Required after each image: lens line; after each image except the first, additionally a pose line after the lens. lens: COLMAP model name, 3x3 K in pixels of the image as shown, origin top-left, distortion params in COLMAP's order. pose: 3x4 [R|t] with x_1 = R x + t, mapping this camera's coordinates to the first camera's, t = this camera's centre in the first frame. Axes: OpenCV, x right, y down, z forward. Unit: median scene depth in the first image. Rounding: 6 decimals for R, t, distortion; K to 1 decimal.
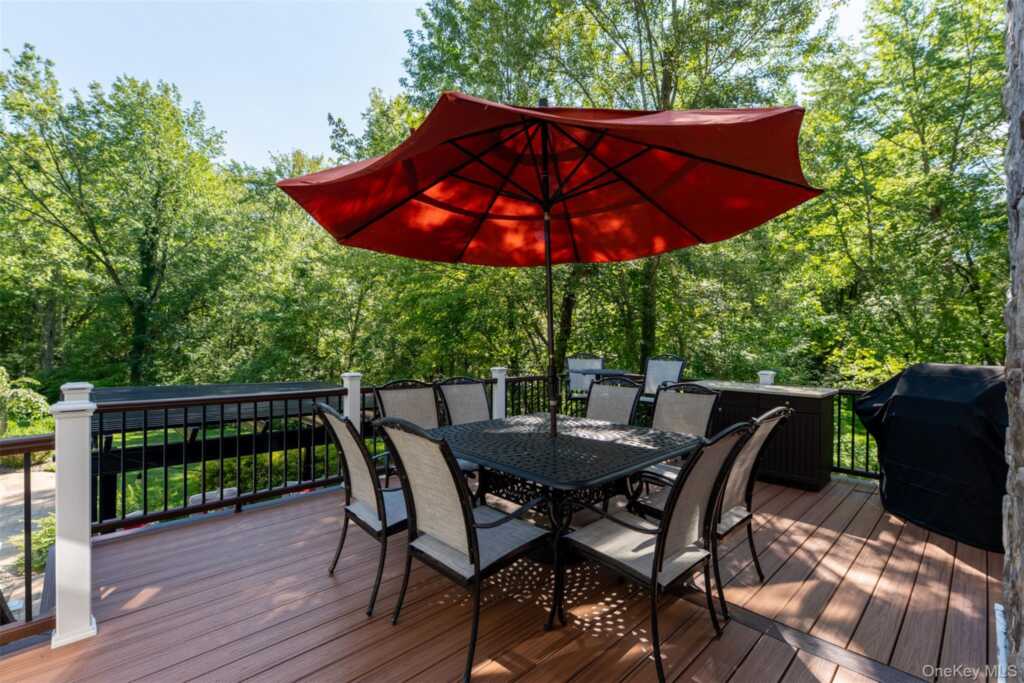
lens RADIAL K [[457.6, 0, 511.6], [0, 457.6, 346.2], [0, 0, 1]] dist [-0.000542, -0.000206]
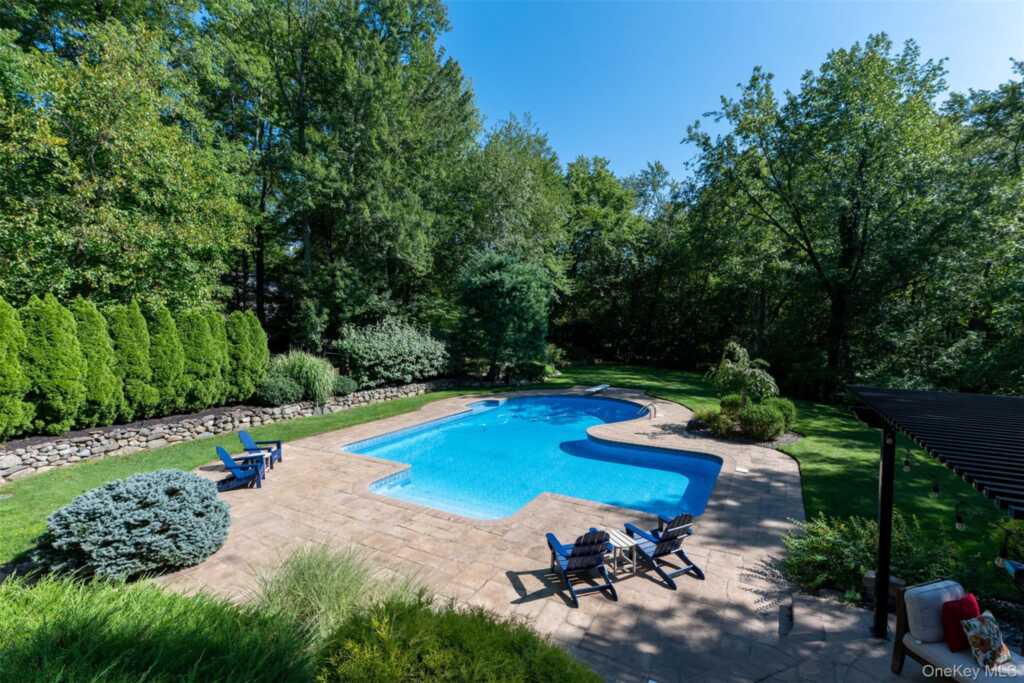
lens RADIAL K [[457.6, 0, 511.6], [0, 457.6, 346.2], [0, 0, 1]] dist [-0.000542, -0.000206]
pose [[0.305108, 0.035185, -0.951668, -0.104396], [-0.001952, 0.999338, 0.036322, -0.000813], [0.952316, -0.009224, 0.304974, 0.048333]]
